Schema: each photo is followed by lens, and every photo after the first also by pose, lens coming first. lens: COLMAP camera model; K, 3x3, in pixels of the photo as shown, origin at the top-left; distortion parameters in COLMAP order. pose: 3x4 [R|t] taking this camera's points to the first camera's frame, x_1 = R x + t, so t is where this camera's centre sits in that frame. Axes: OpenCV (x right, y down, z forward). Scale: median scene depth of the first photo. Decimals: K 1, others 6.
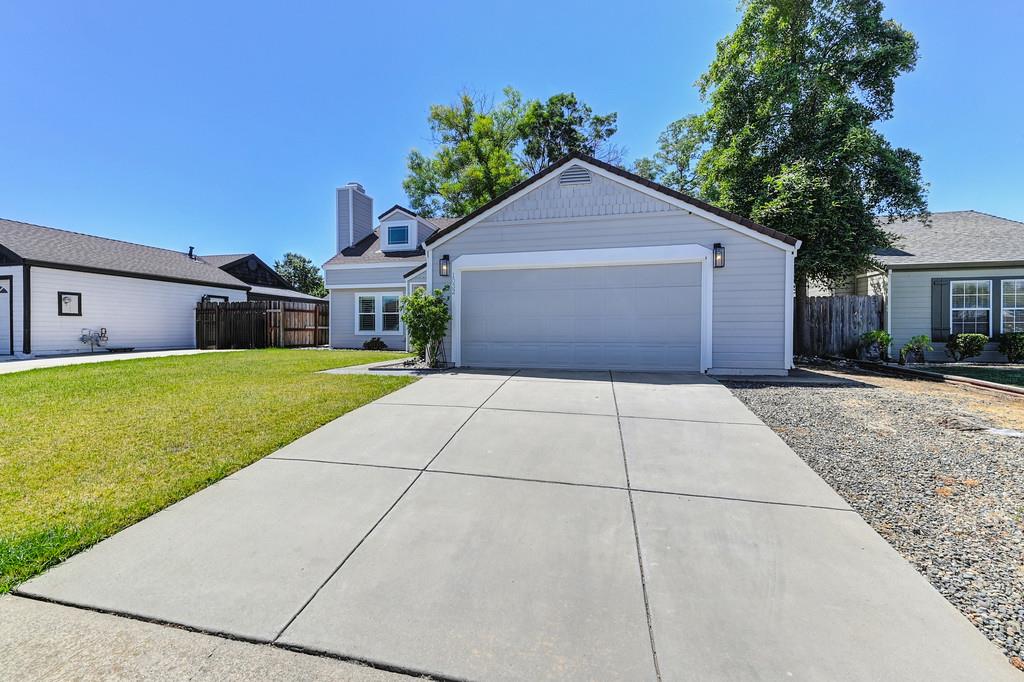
lens RADIAL K [[414.7, 0, 507.6], [0, 414.7, 342.5], [0, 0, 1]] dist [0.006670, -0.001168]
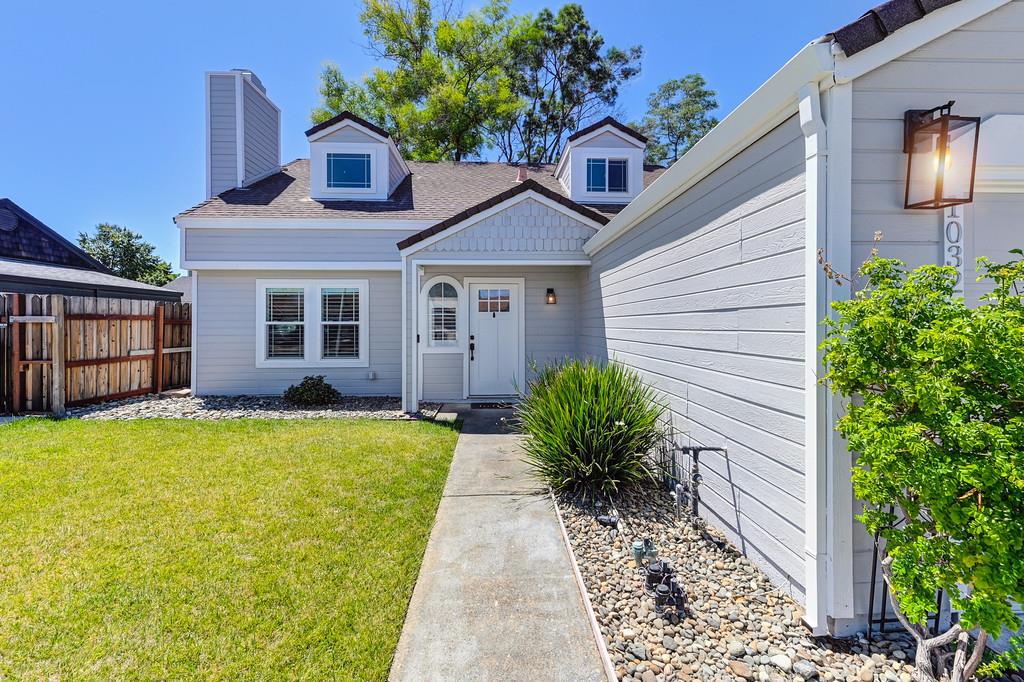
lens RADIAL K [[414.7, 0, 508.6], [0, 414.7, 326.6], [0, 0, 1]] dist [0.006670, -0.001168]
pose [[0.960293, -0.007036, 0.278906, -0.220051], [0.012683, 0.999749, -0.018447, -0.052556], [-0.278706, 0.021251, 0.960141, 0.455793]]
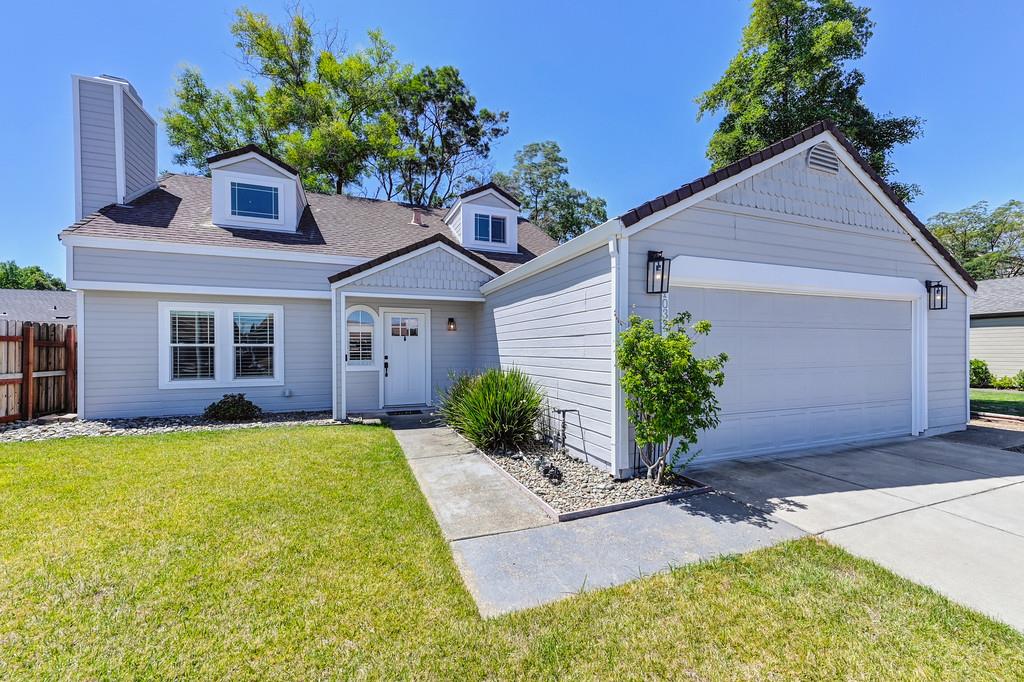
lens RADIAL K [[414.7, 0, 509.1], [0, 414.7, 354.3], [0, 0, 1]] dist [0.006670, -0.001168]
pose [[0.818266, -0.010584, 0.574743, -0.310182], [0.020354, 0.999737, -0.010569, -0.044977], [-0.574480, 0.020346, 0.818266, 0.367994]]
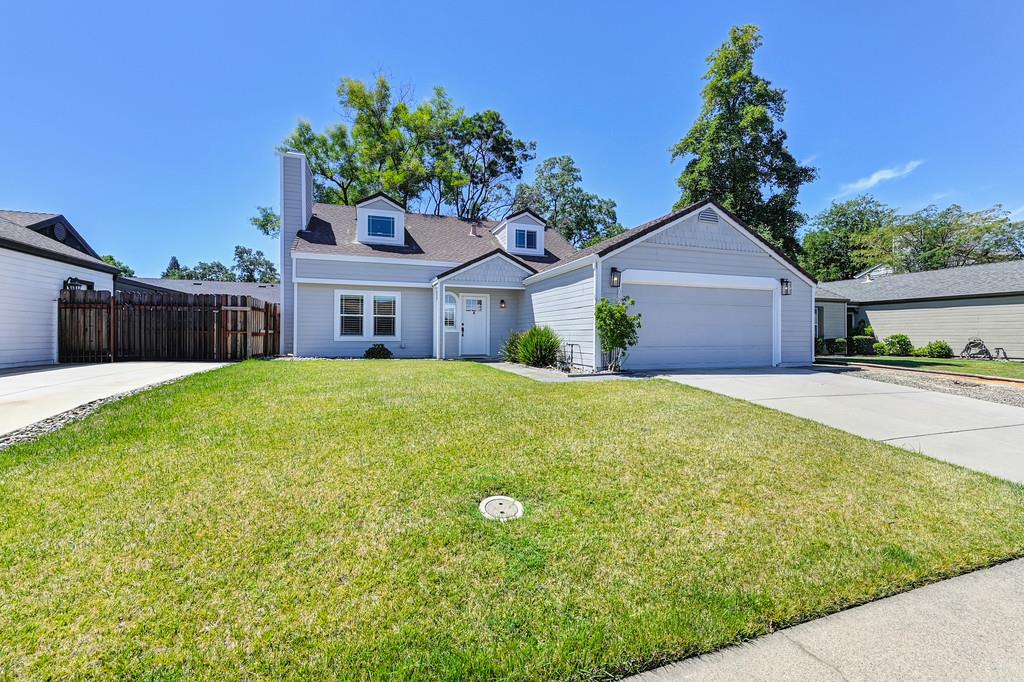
lens RADIAL K [[414.7, 0, 505.0], [0, 414.7, 338.8], [0, 0, 1]] dist [0.006670, -0.001168]
pose [[0.846471, -0.003187, 0.532426, -0.514591], [0.012050, 0.999841, -0.013174, -0.007513], [-0.532299, 0.017567, 0.846374, 0.126700]]
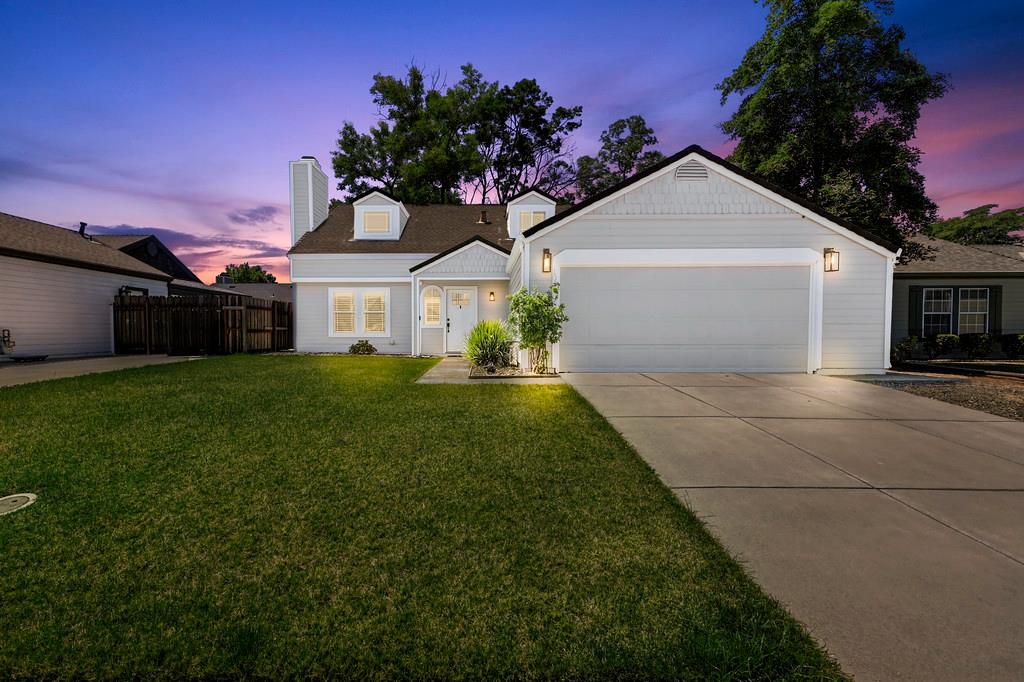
lens RADIAL K [[438.3, 0, 471.2], [0, 438.3, 354.2], [0, 0, 1]] dist [0.005476, 0.000121]
pose [[0.976160, -0.012863, 0.216672, -0.275226], [0.007402, 0.999635, 0.025994, -0.004305], [-0.216927, -0.023770, 0.975898, 0.053923]]
